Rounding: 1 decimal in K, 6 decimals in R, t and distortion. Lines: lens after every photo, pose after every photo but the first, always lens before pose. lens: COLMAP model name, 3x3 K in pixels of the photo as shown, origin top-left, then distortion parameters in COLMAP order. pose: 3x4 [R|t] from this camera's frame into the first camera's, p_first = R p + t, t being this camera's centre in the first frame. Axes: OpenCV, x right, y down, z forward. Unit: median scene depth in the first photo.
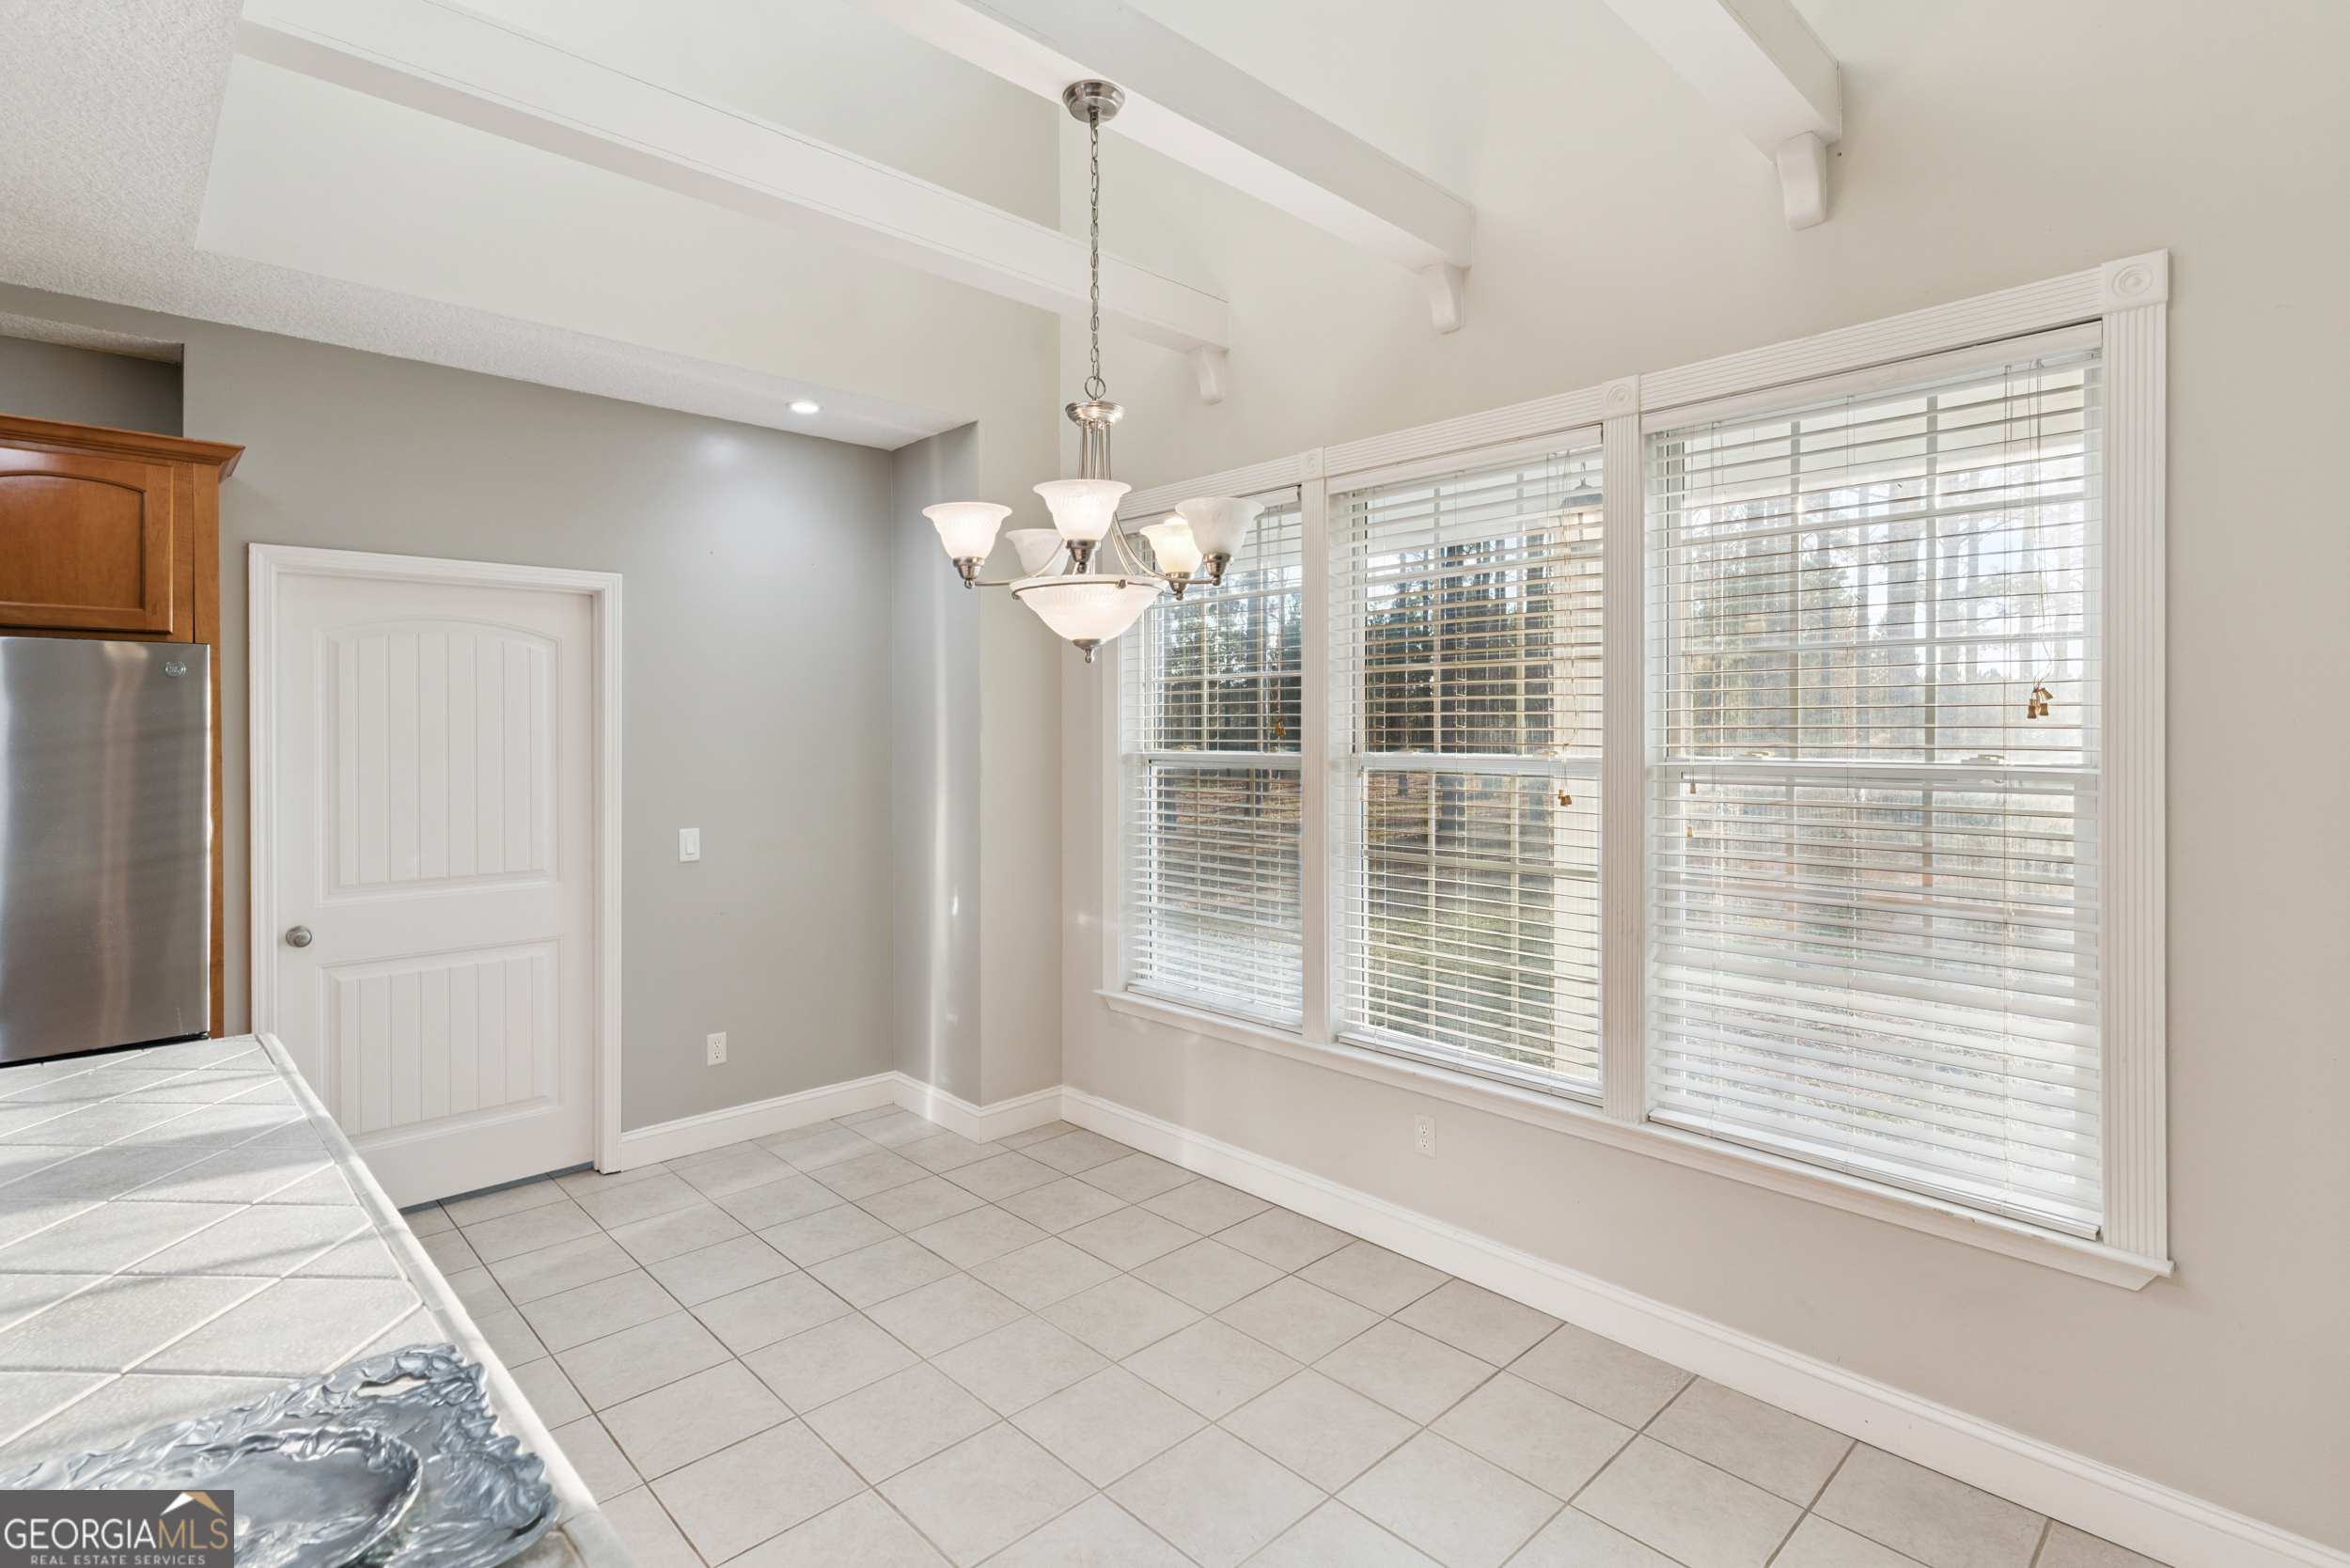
lens RADIAL K [[1124.8, 0, 1196.1], [0, 1124.8, 729.5], [0, 0, 1]] dist [0.003840, -0.001871]
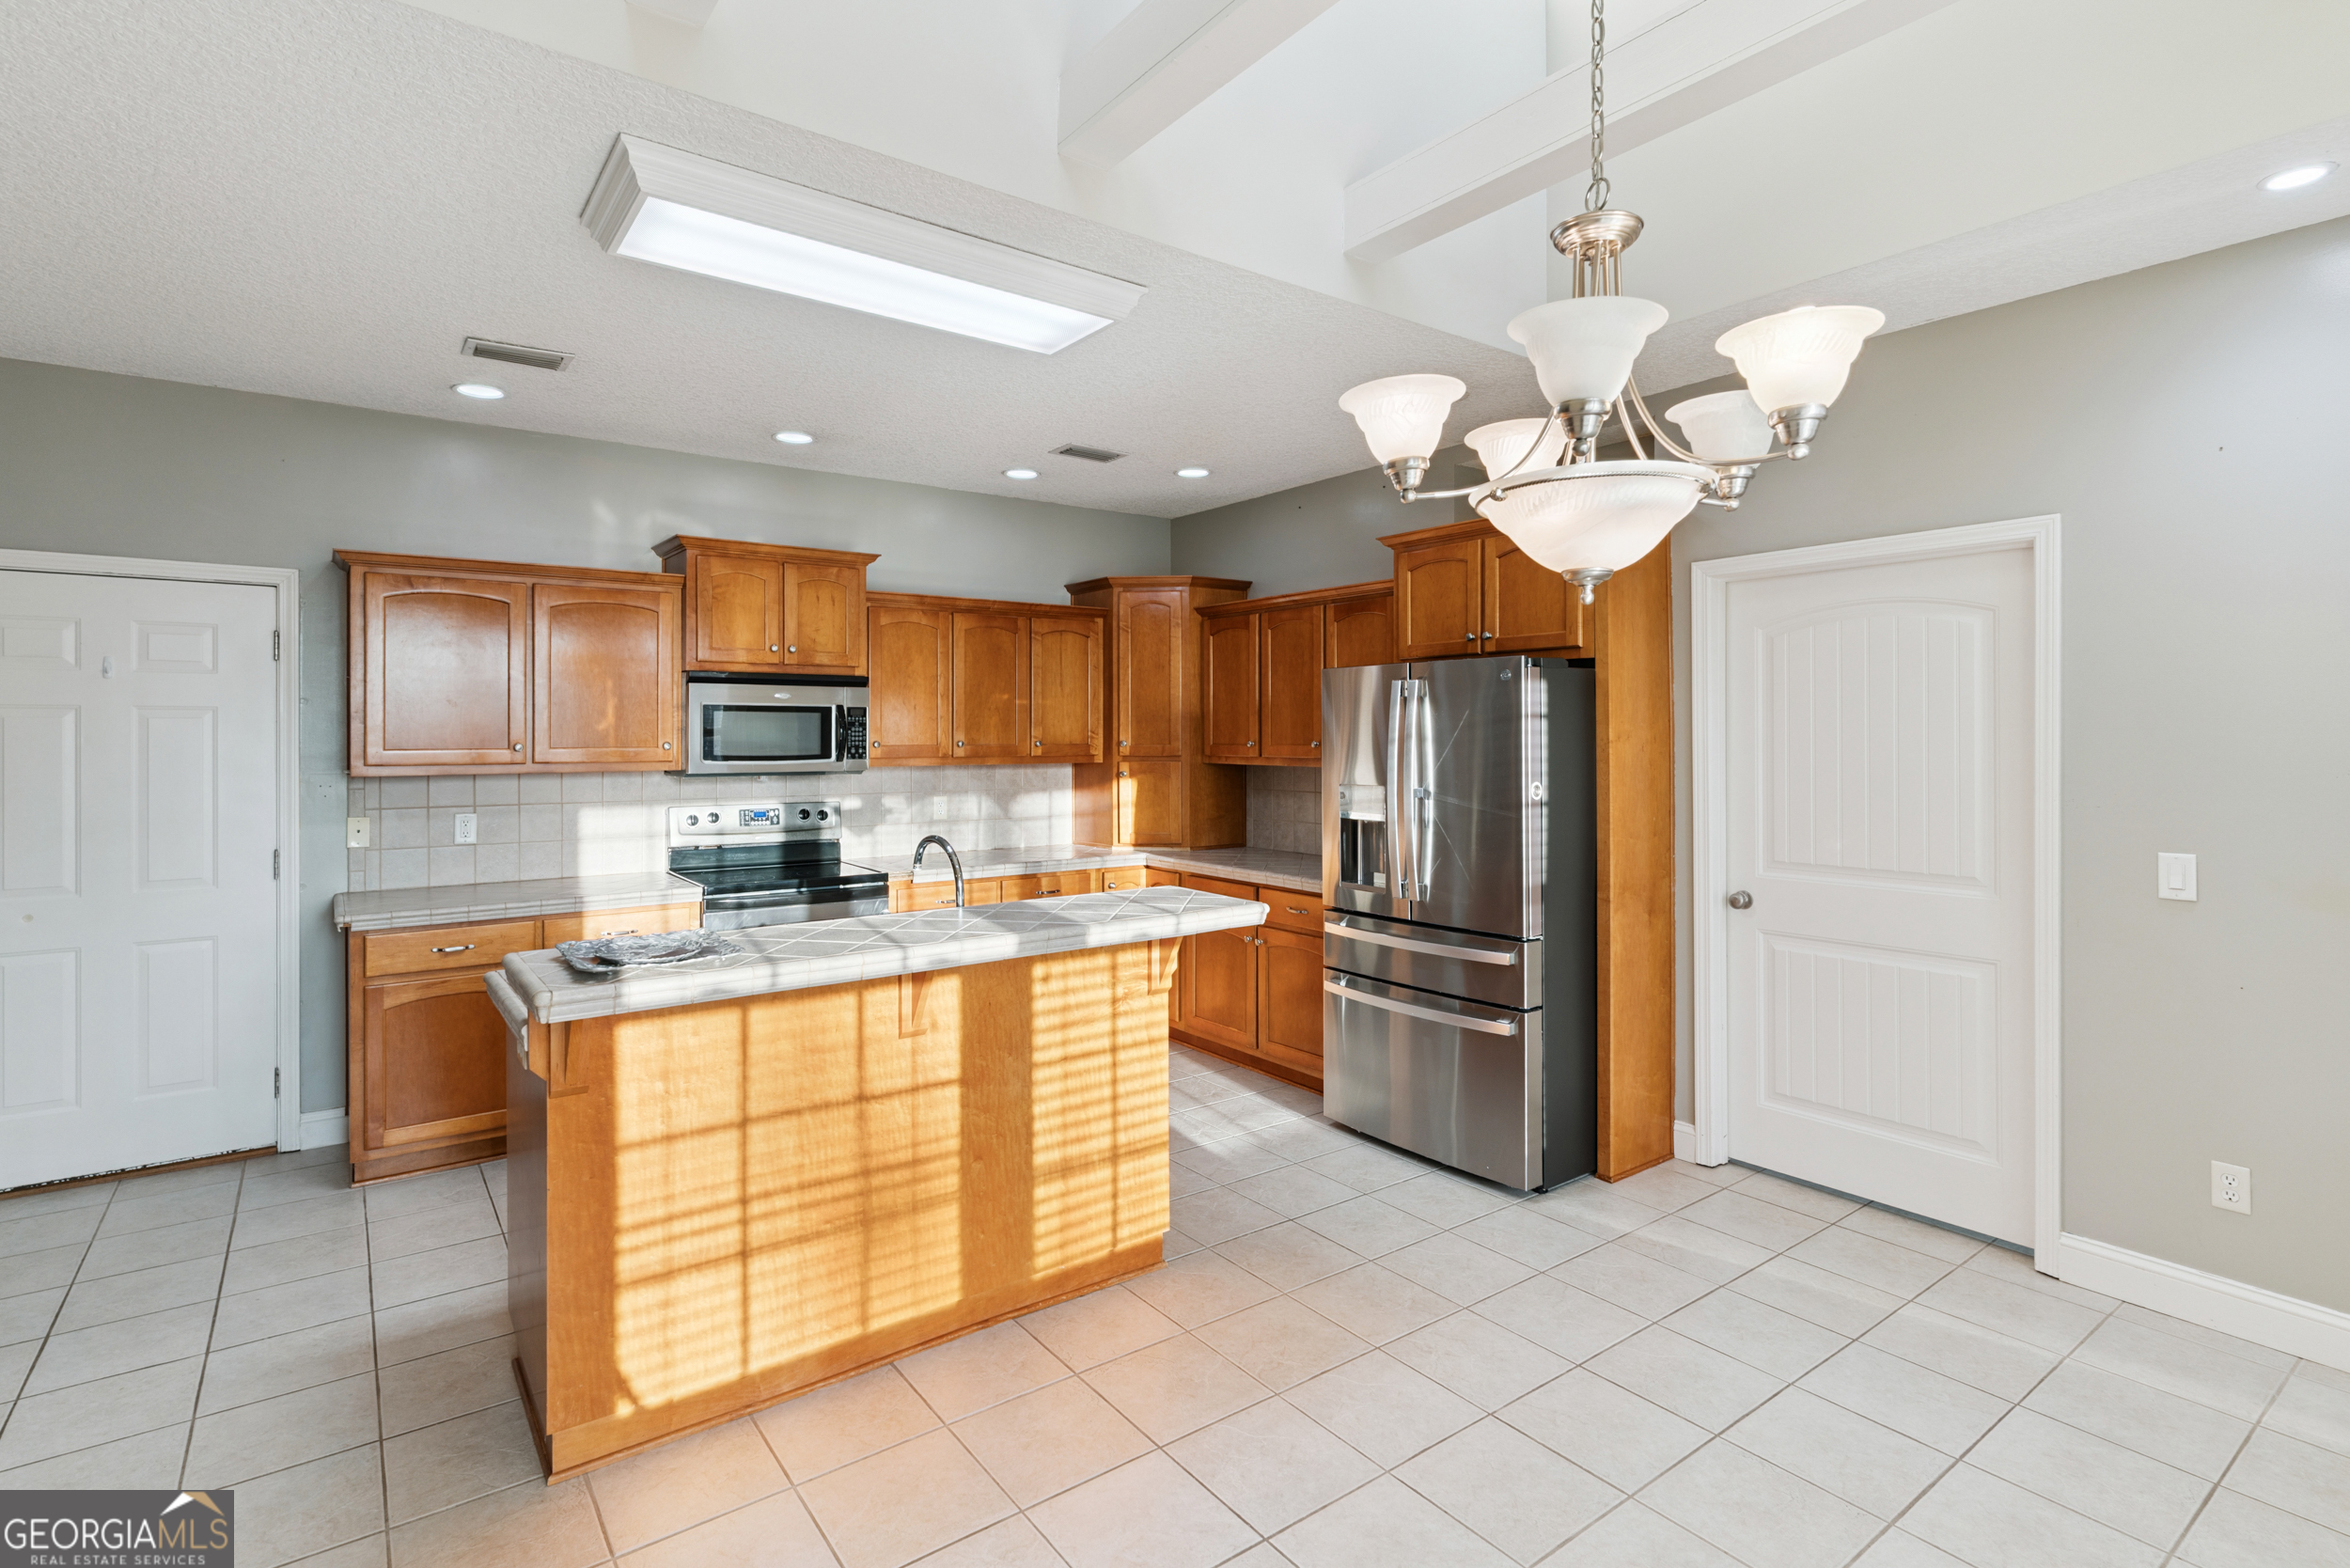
lens RADIAL K [[1124.8, 0, 1115.6], [0, 1124.8, 737.9], [0, 0, 1]] dist [0.003840, -0.001871]
pose [[-0.163686, 0.004820, -0.986501, 0.372085], [0.003155, 0.999986, 0.004363, 0.011750], [0.986507, -0.002399, -0.163699, 0.492126]]
